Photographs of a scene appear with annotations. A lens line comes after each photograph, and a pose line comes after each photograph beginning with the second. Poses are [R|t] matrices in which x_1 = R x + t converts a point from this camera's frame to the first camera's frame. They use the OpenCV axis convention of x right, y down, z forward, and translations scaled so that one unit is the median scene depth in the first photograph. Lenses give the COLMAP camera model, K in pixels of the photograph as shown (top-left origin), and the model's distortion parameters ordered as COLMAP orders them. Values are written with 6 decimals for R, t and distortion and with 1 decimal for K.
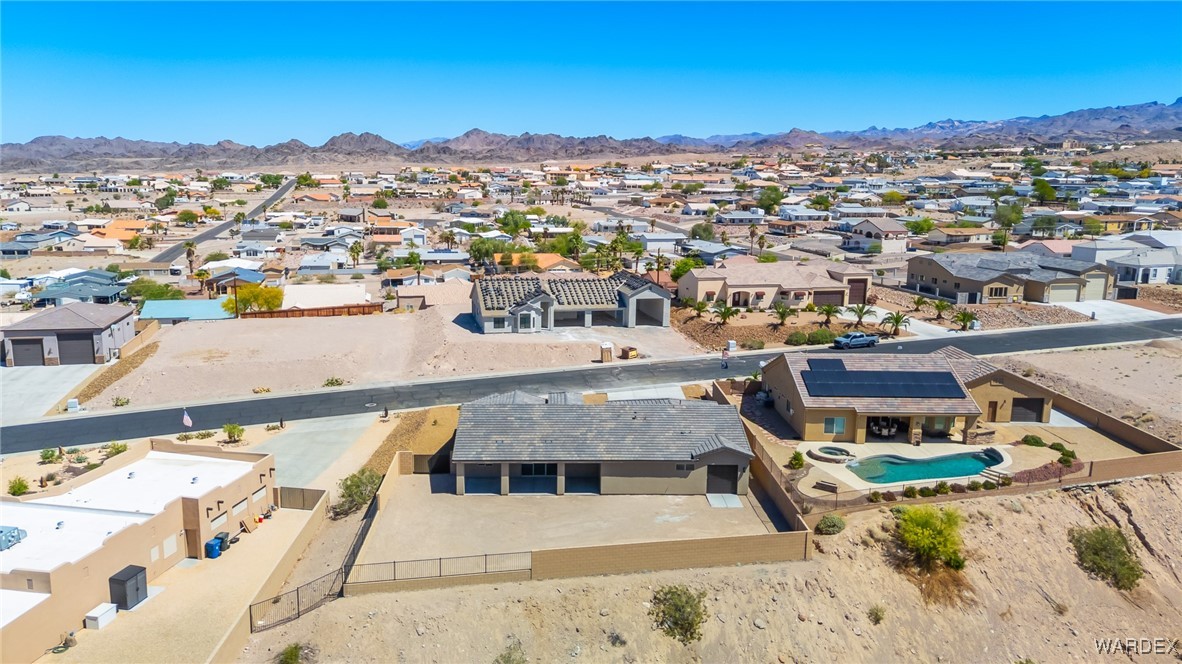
lens RADIAL K [[861.6, 0, 591.0], [0, 861.6, 332.0], [0, 0, 1]] dist [0.100354, -0.112586]
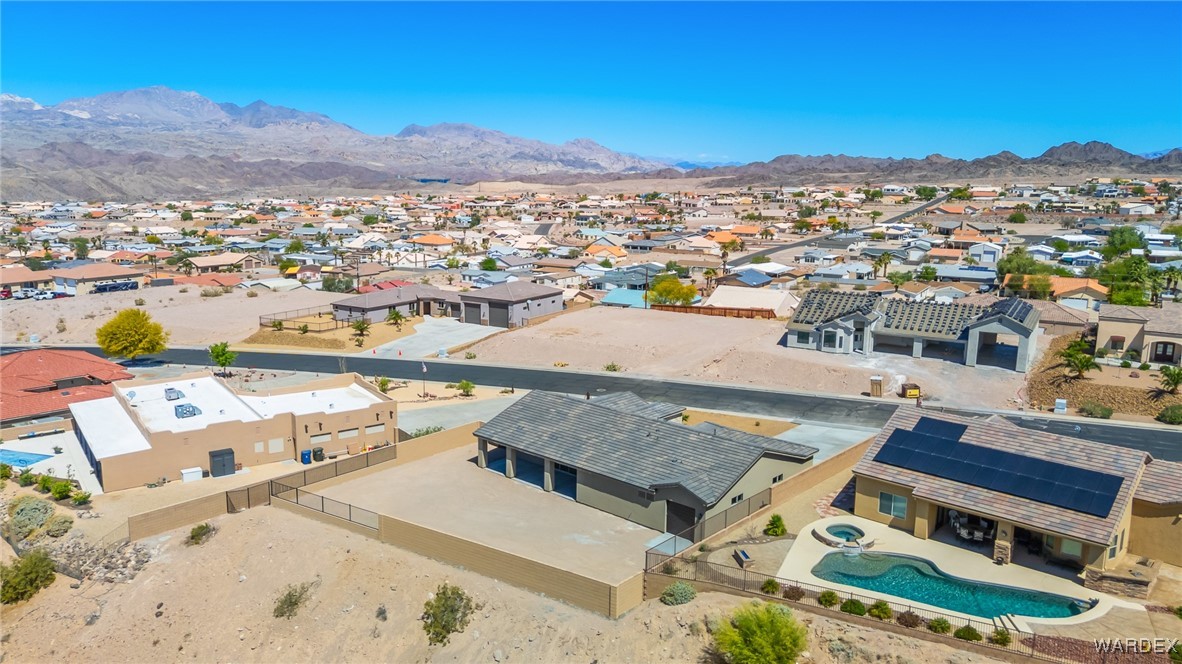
lens RADIAL K [[861.6, 0, 591.0], [0, 861.6, 332.0], [0, 0, 1]] dist [0.100354, -0.112586]
pose [[0.717620, 0.123243, -0.685443, 0.345762], [-0.133722, 0.990288, 0.038056, -0.020106], [0.683476, 0.064349, 0.727131, 0.154186]]
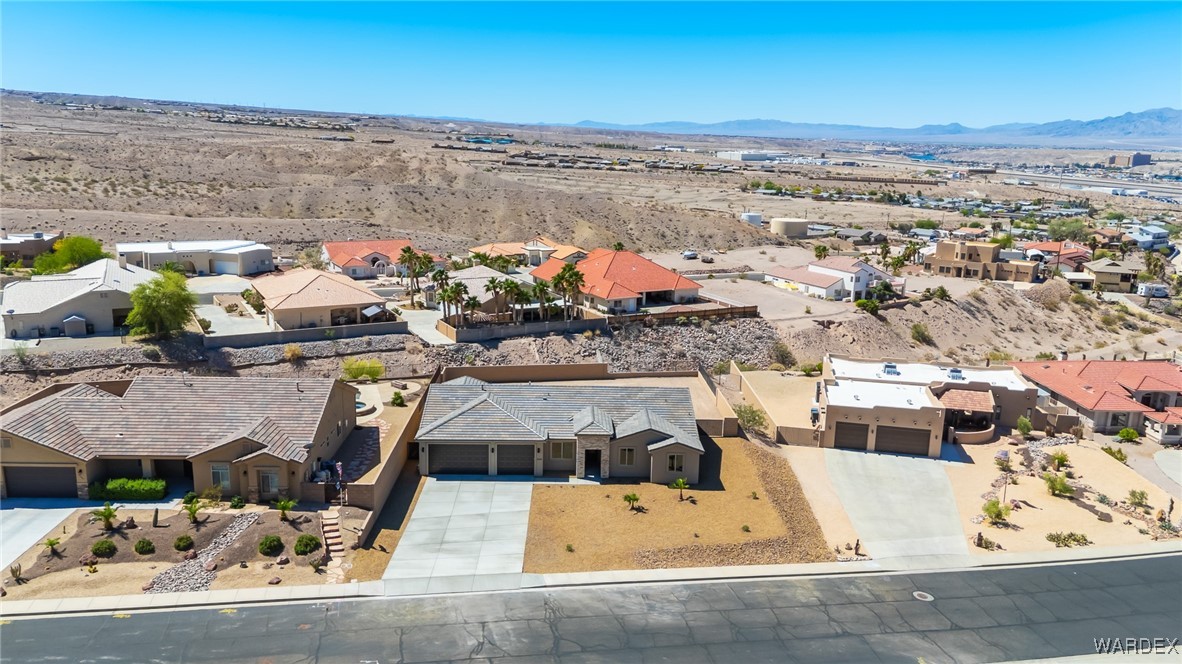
lens RADIAL K [[866.9, 0, 591.0], [0, 866.9, 332.0], [0, 0, 1]] dist [0.093389, -0.098780]
pose [[-0.998970, -0.044239, 0.010069, -0.018927], [-0.036431, 0.914414, 0.403136, -0.233090], [-0.027042, 0.402354, -0.915084, 1.103116]]
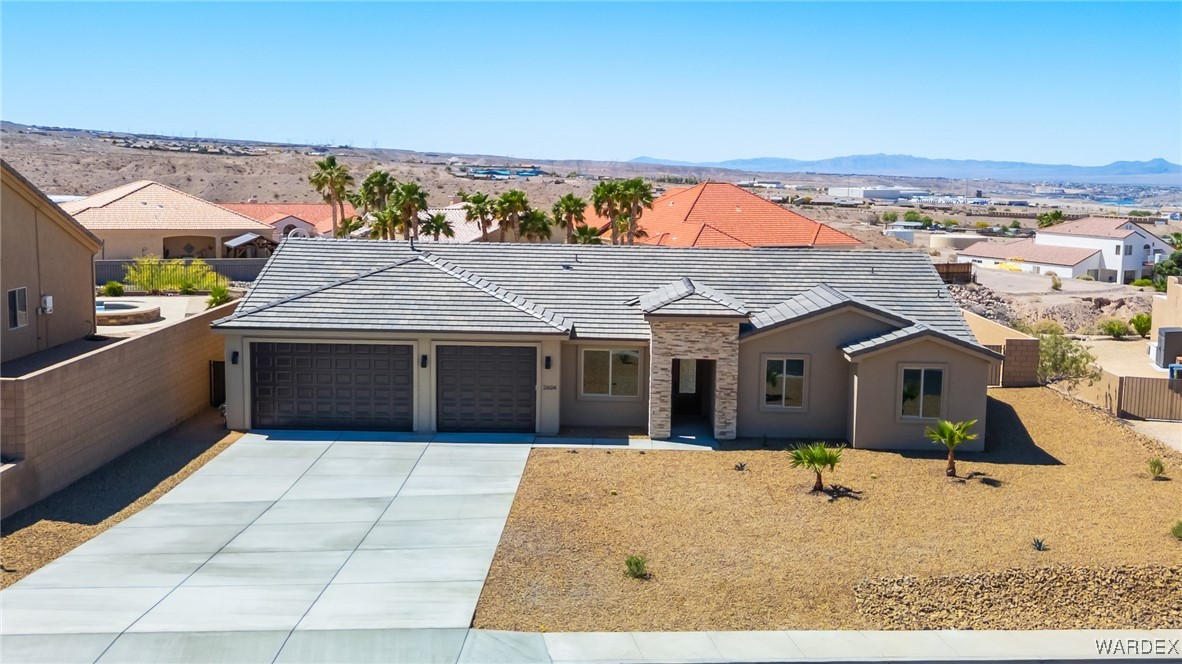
lens RADIAL K [[1233.1, 0, 630.5], [0, 1233.1, 332.4], [0, 0, 1]] dist [0.147179, -0.337960]
pose [[-0.998694, -0.042036, 0.029044, -0.011237], [-0.030720, 0.948237, 0.316073, -0.040681], [-0.040827, 0.314768, -0.948290, 0.903871]]
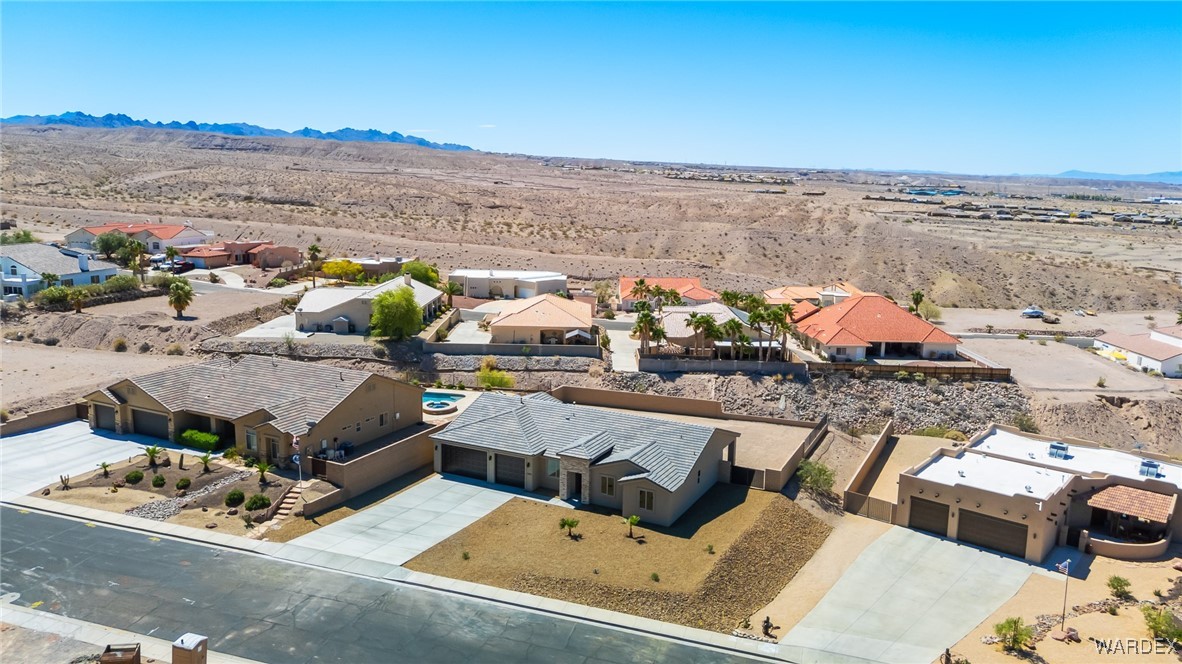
lens RADIAL K [[854.0, 0, 591.0], [0, 854.0, 332.0], [0, 0, 1]] dist [0.104764, -0.125974]
pose [[-0.868388, -0.120692, 0.480974, -0.272995], [0.060584, 0.936842, 0.344466, -0.208411], [-0.492171, 0.328270, -0.806230, 1.026311]]
